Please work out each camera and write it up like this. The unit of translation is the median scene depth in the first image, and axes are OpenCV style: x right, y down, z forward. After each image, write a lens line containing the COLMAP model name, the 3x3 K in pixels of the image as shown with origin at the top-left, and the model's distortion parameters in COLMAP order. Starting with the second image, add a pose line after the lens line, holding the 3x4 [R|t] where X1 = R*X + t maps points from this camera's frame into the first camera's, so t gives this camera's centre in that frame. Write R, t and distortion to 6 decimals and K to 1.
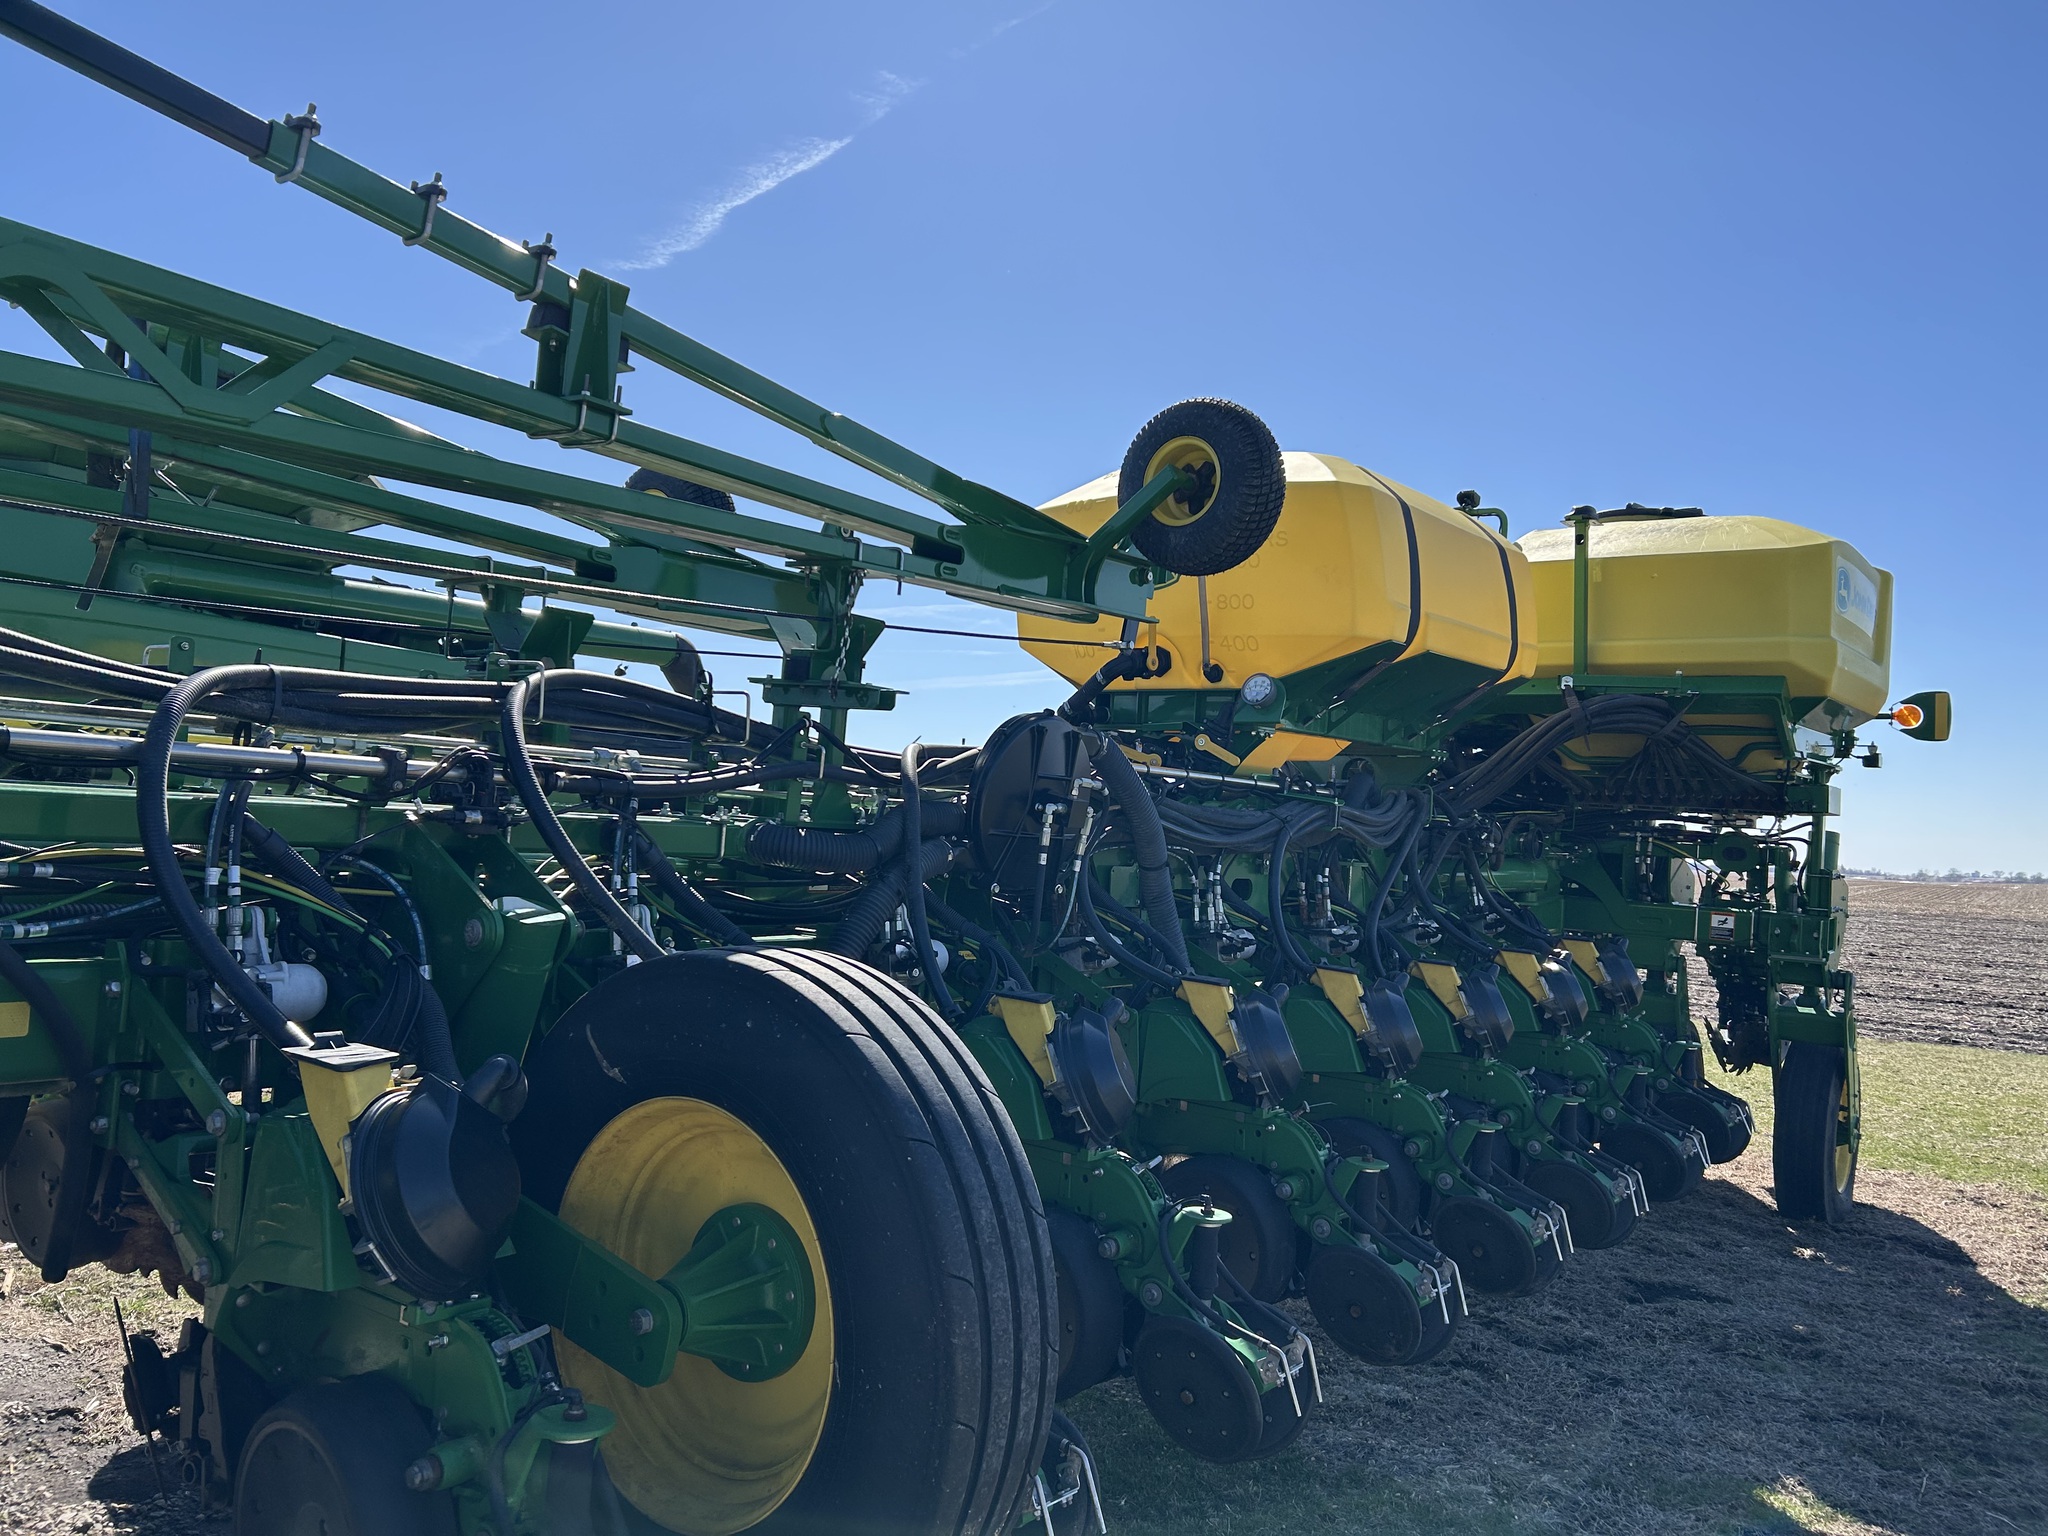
lens RADIAL K [[1450.5, 0, 1017.0], [0, 1450.5, 767.9], [0, 0, 1]] dist [-0.008459, -0.016100]
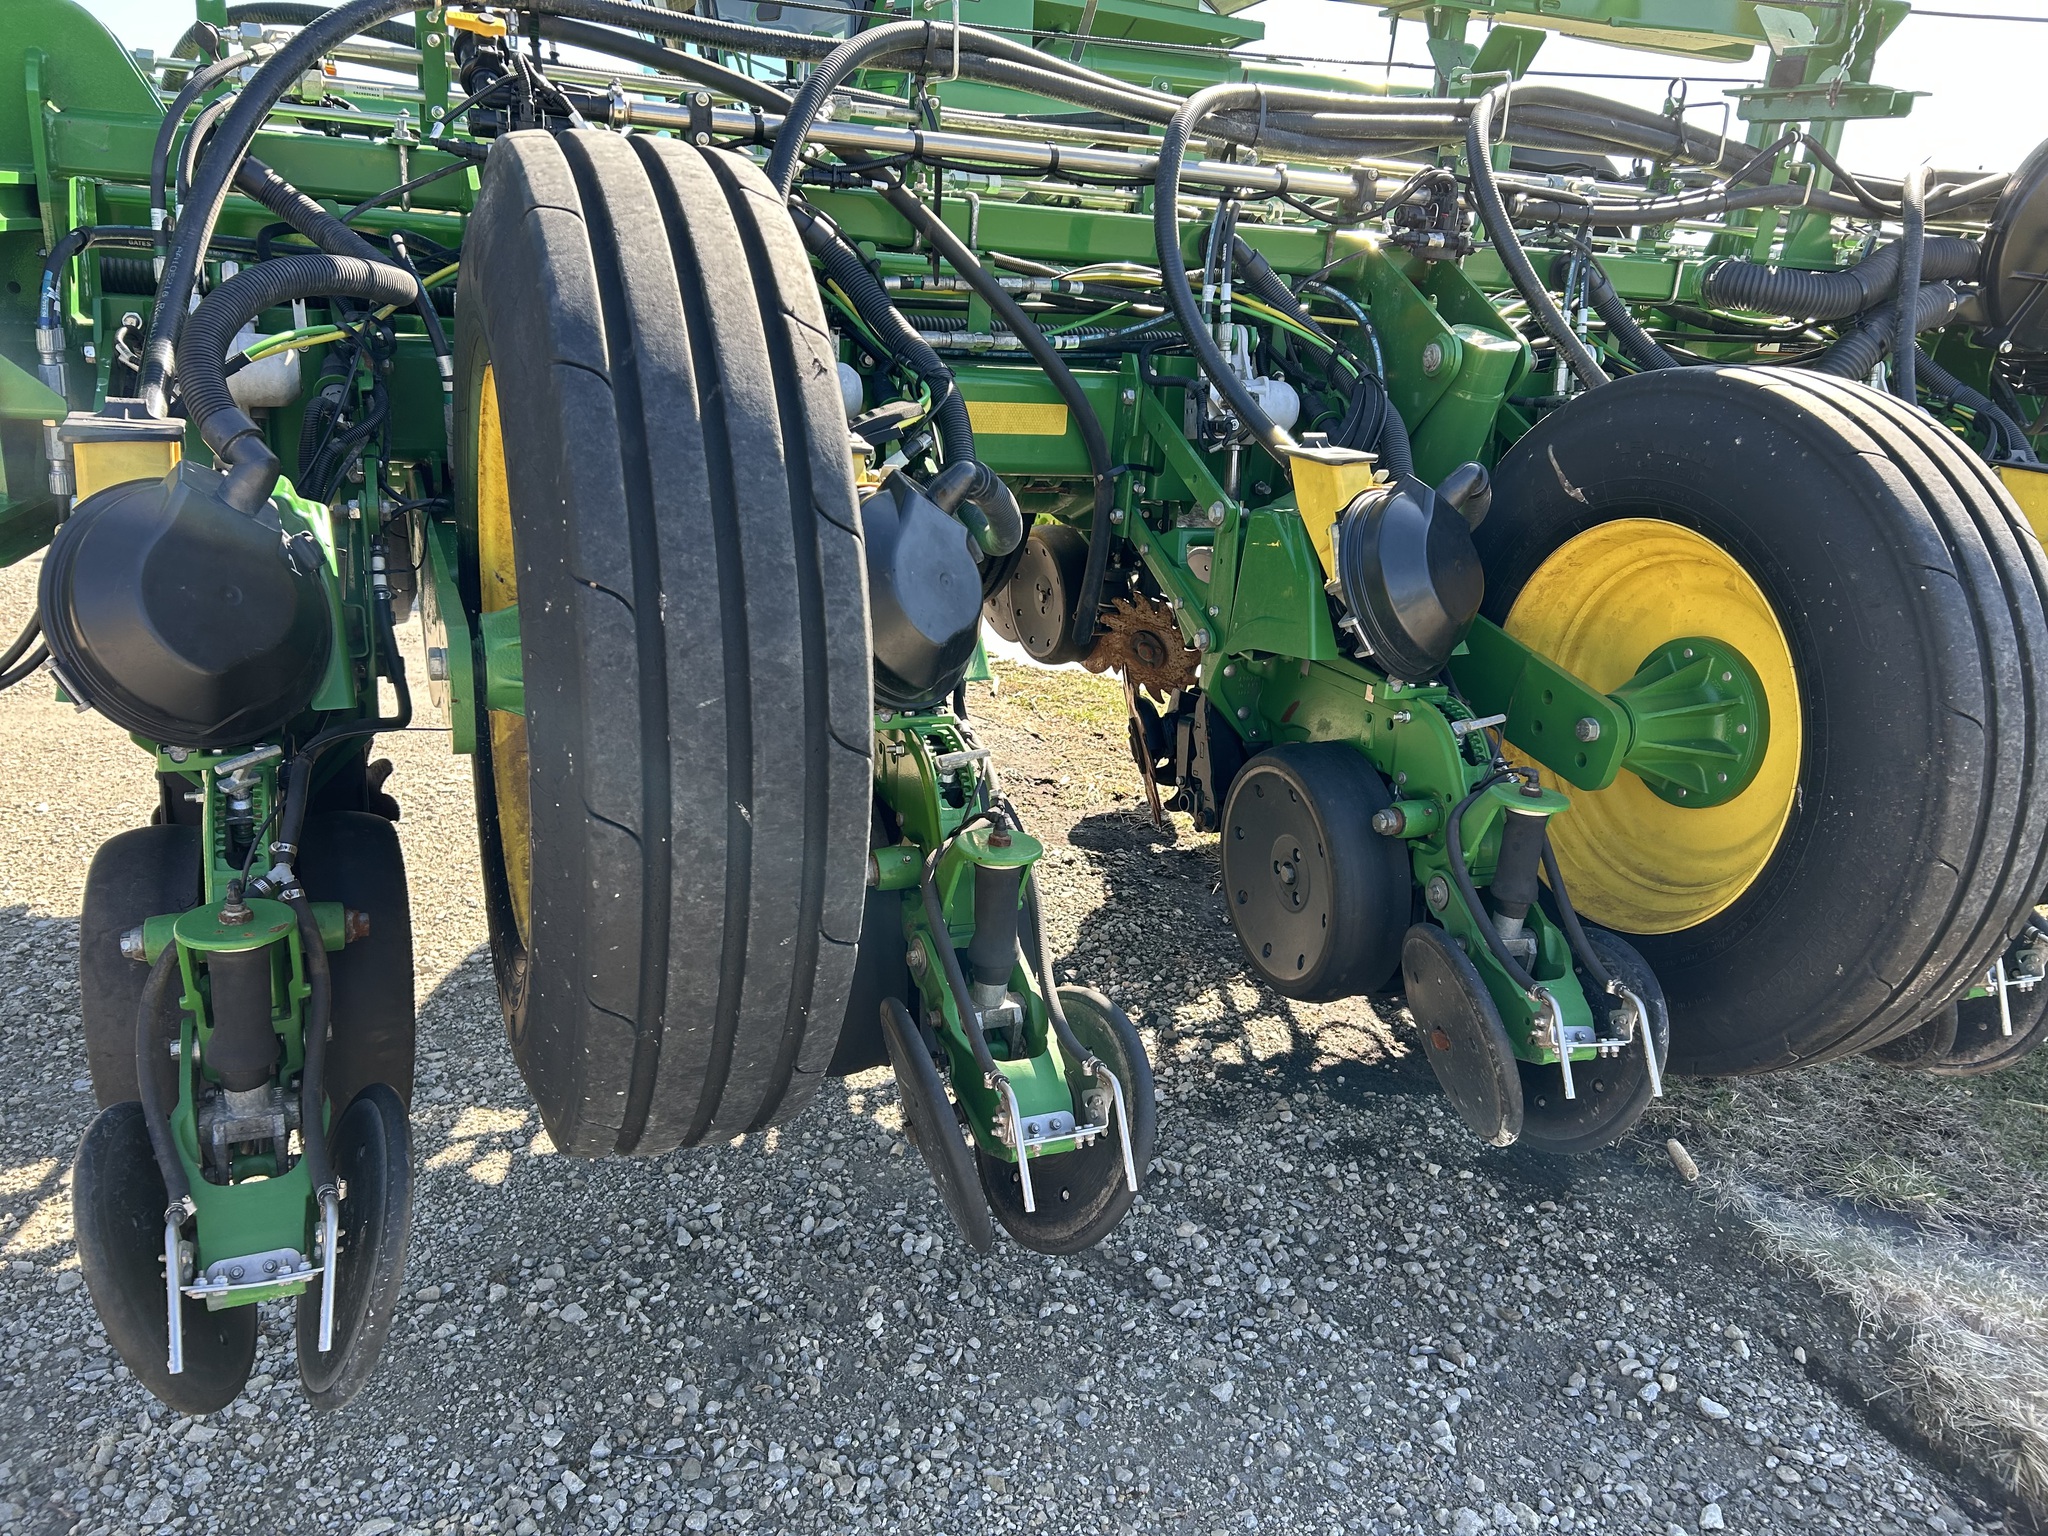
lens RADIAL K [[1450.5, 0, 1019.4], [0, 1450.5, 763.5], [0, 0, 1]] dist [-0.008459, -0.016100]
pose [[0.848514, 0.145603, -0.508746, -0.058344], [0.022944, 0.950374, 0.310264, 0.058772], [0.528675, -0.274936, 0.803065, -0.046452]]
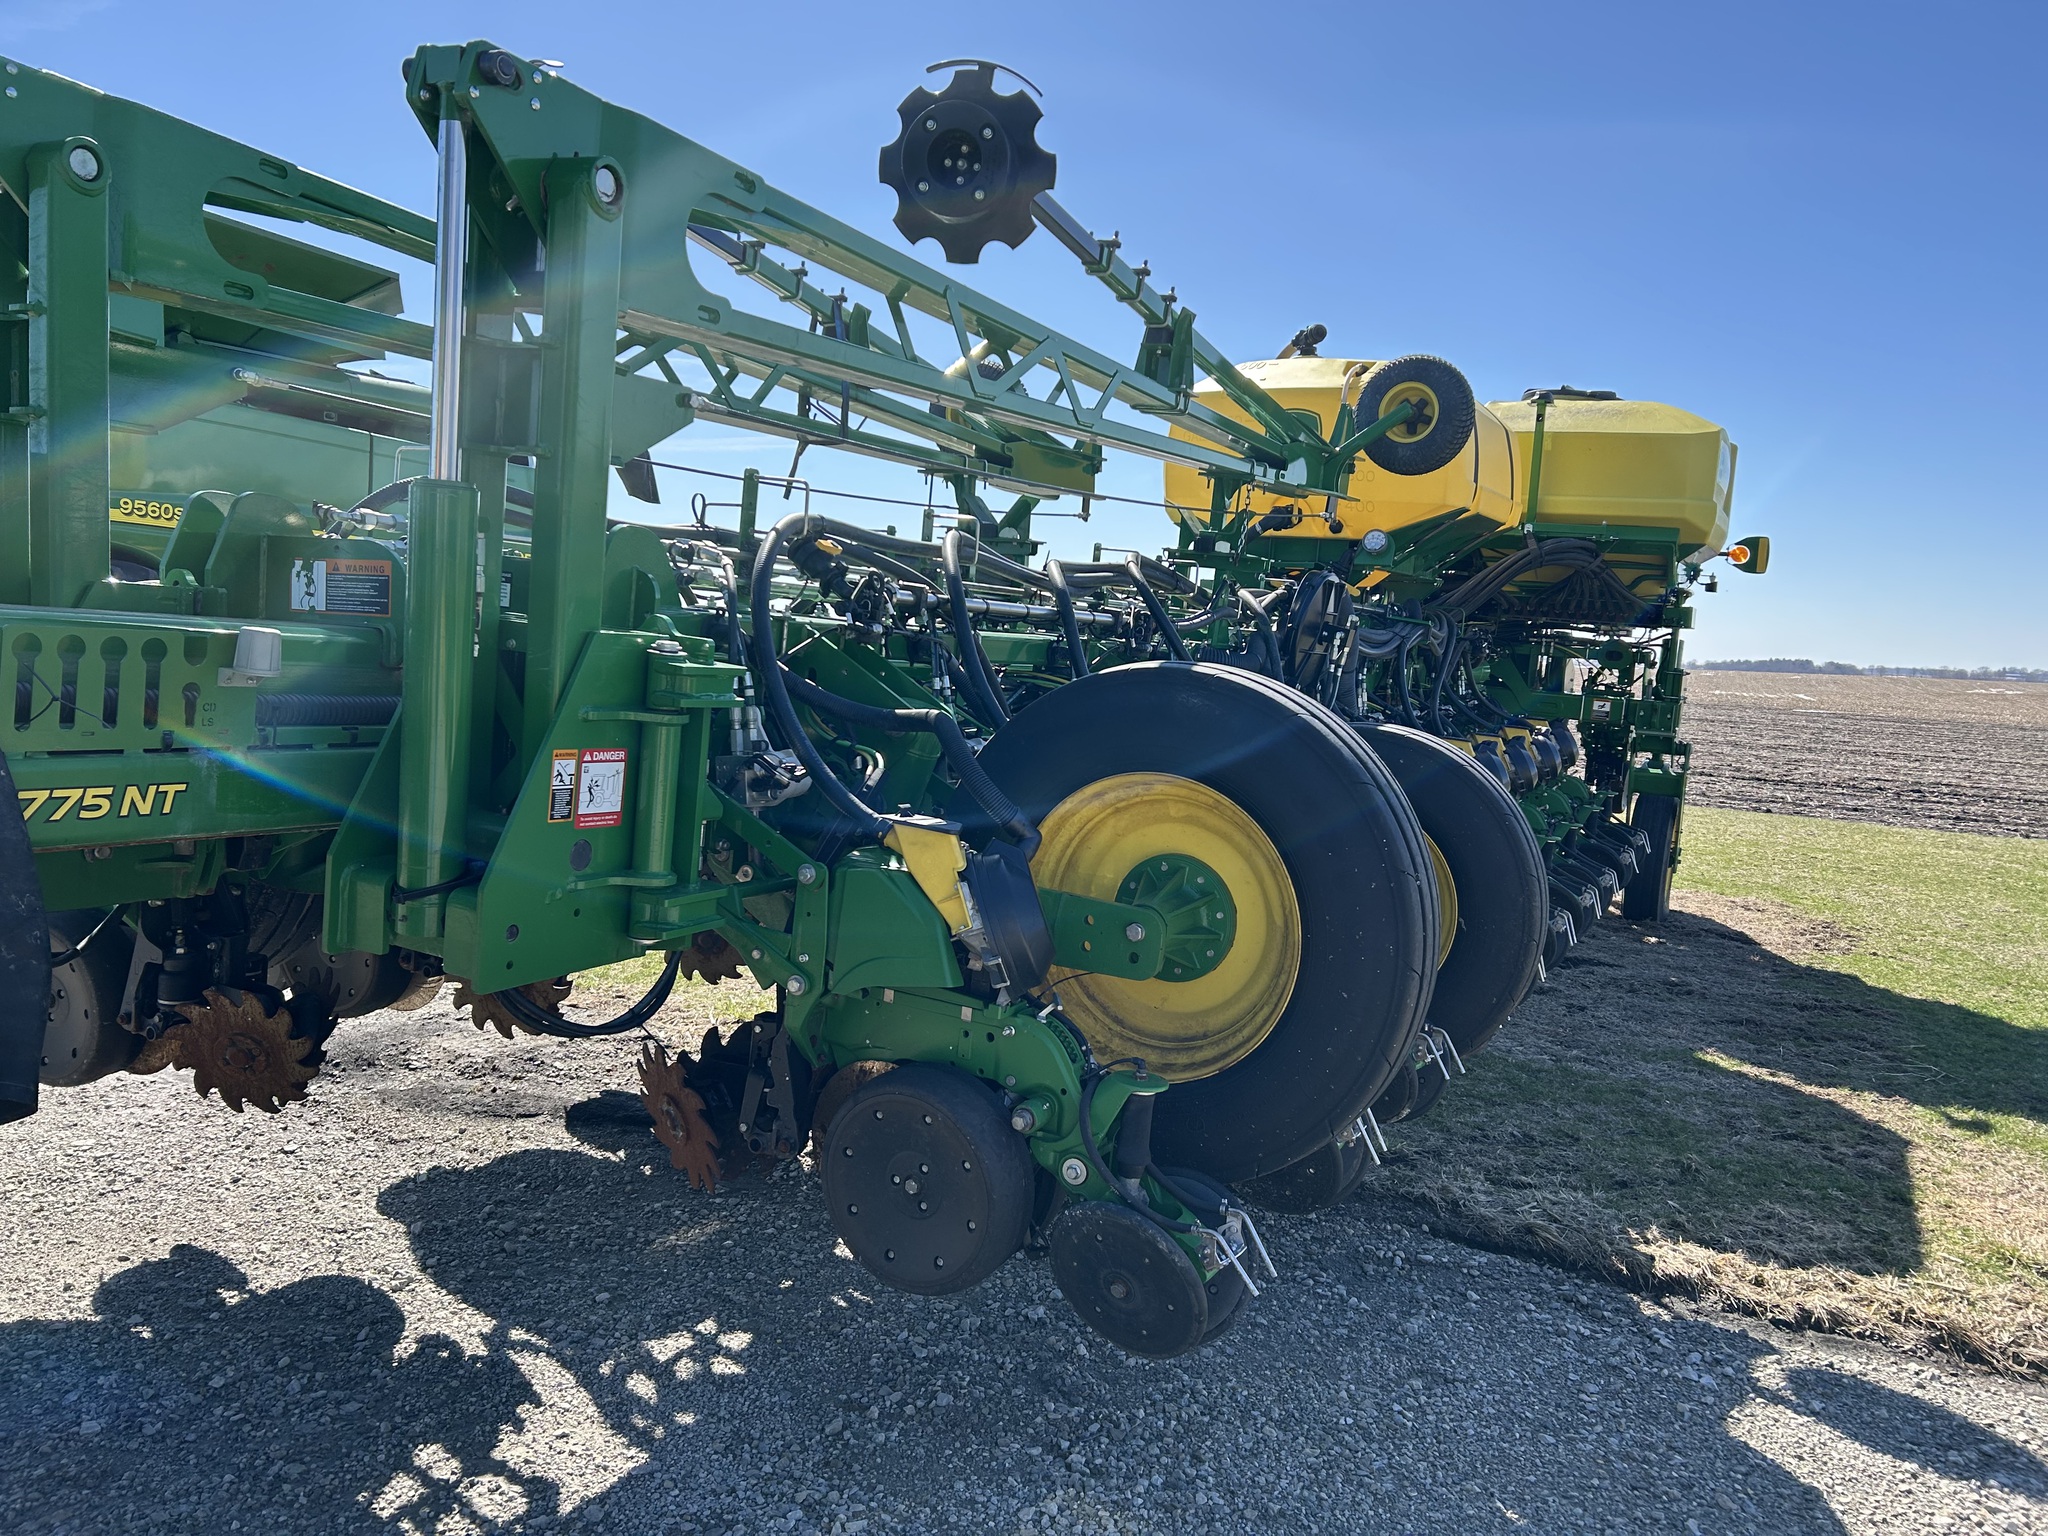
lens RADIAL K [[1450.5, 0, 1027.4], [0, 1450.5, 772.3], [0, 0, 1]] dist [-0.008459, -0.016100]
pose [[0.983623, -0.006312, 0.180127, -0.720597], [-0.021774, 0.987906, 0.153518, -0.071880], [-0.178918, -0.154926, 0.971590, -0.569483]]
